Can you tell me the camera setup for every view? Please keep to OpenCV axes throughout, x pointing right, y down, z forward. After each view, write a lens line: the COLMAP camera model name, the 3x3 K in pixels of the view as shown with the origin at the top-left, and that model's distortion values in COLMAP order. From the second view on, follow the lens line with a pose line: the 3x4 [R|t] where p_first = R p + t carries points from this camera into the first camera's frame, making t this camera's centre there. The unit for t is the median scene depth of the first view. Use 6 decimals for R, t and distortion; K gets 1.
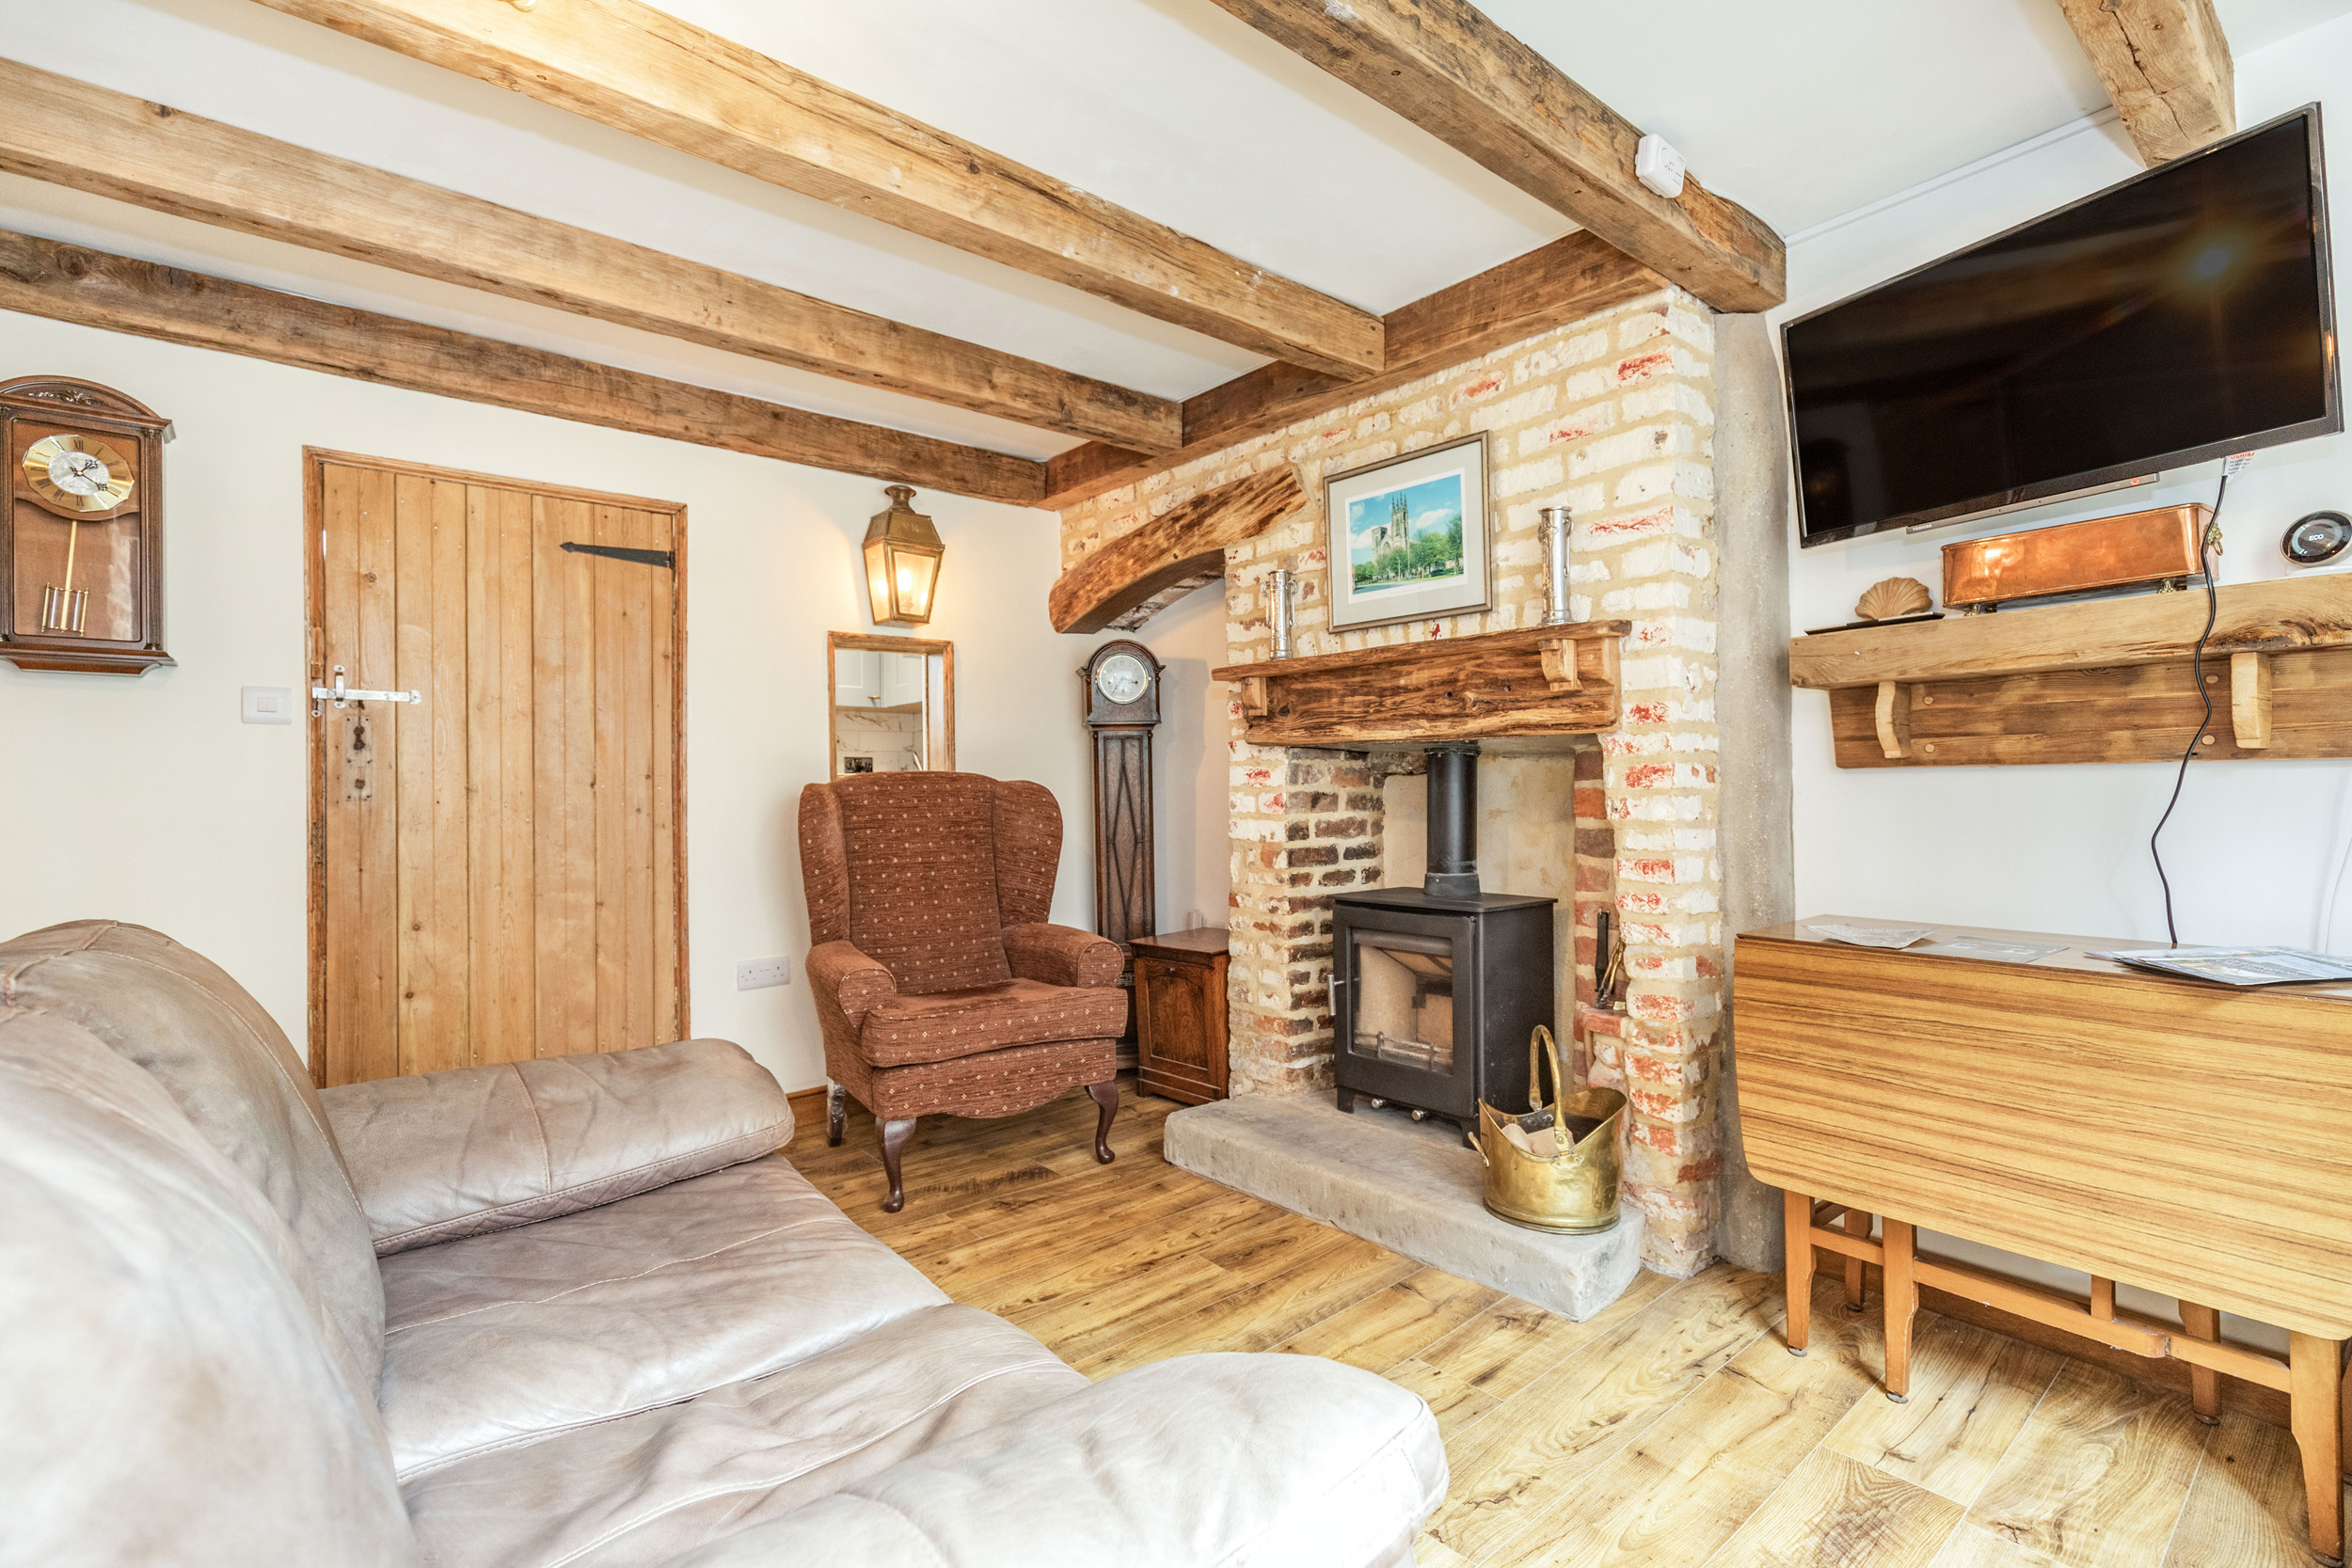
lens RADIAL K [[1027.7, 0, 1060.2], [0, 1027.7, 793.5], [0, 0, 1]] dist [0.002689, -0.000258]
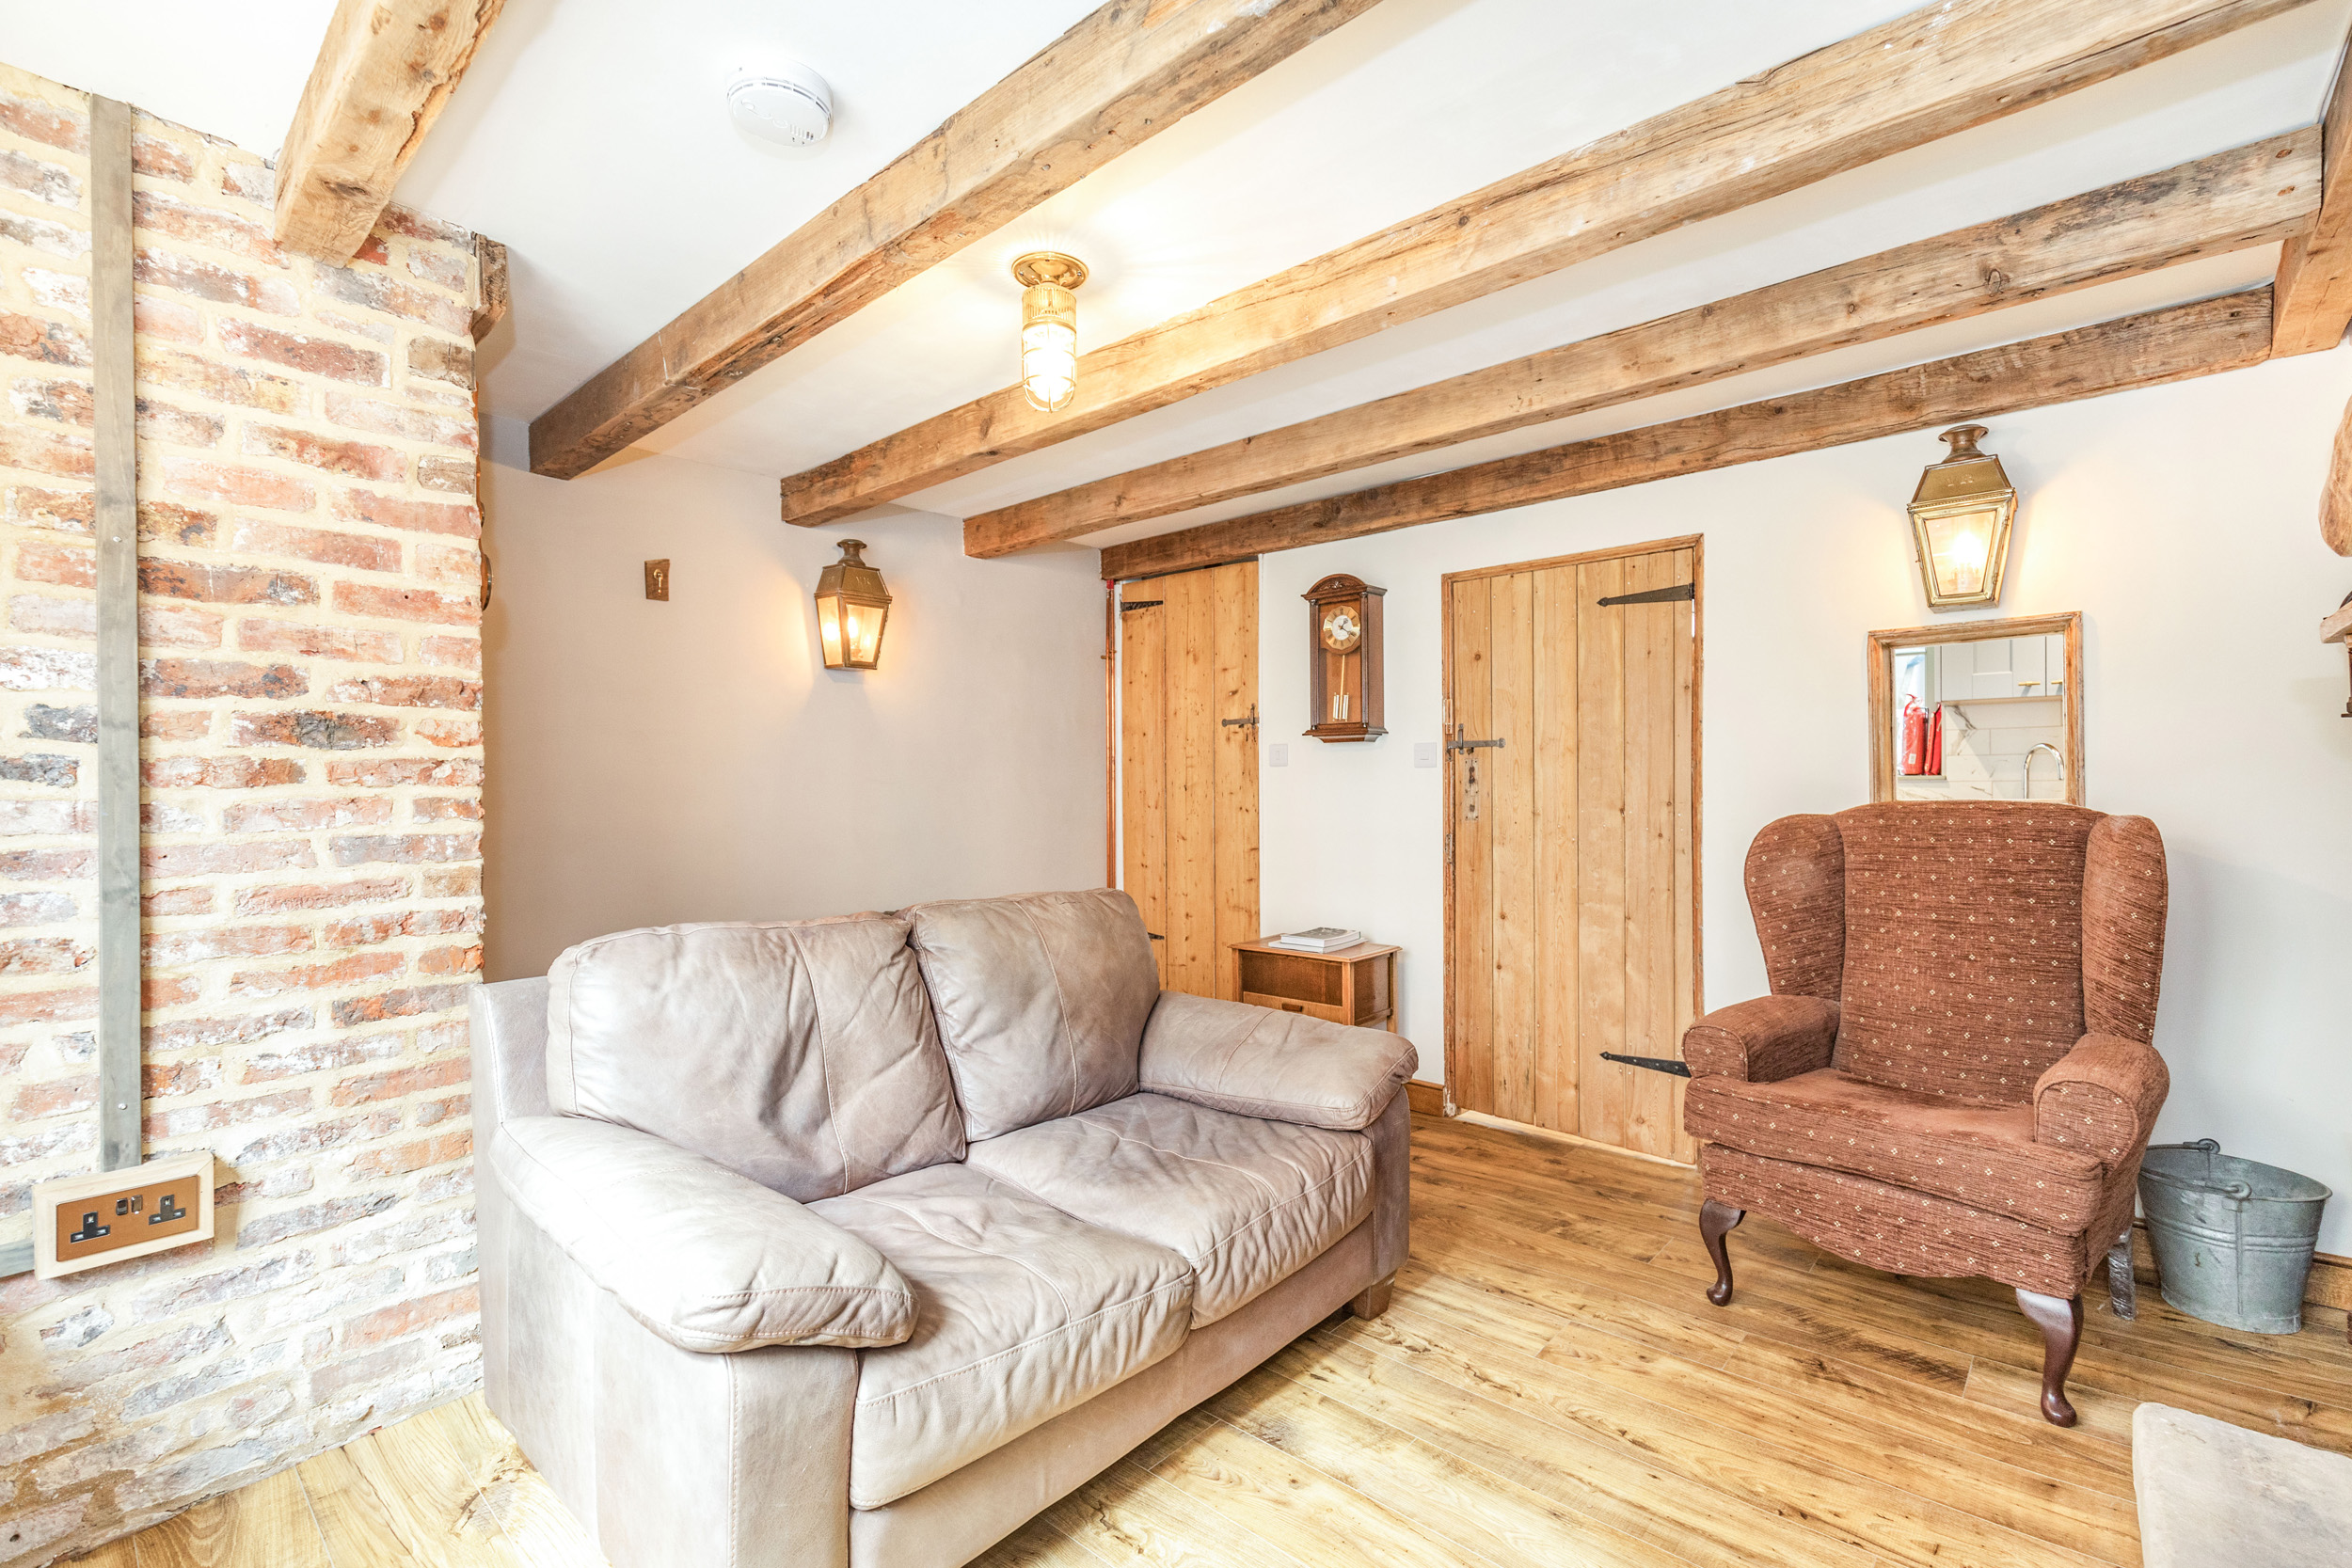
lens RADIAL K [[1027.4, 0, 1299.3], [0, 1027.4, 793.8], [0, 0, 1]] dist [0.002681, 0.000136]
pose [[0.259601, 0.014130, -0.965613, 0.599486], [0.003850, 0.999870, 0.015666, -0.051657], [0.965708, -0.007784, 0.259513, 0.419506]]
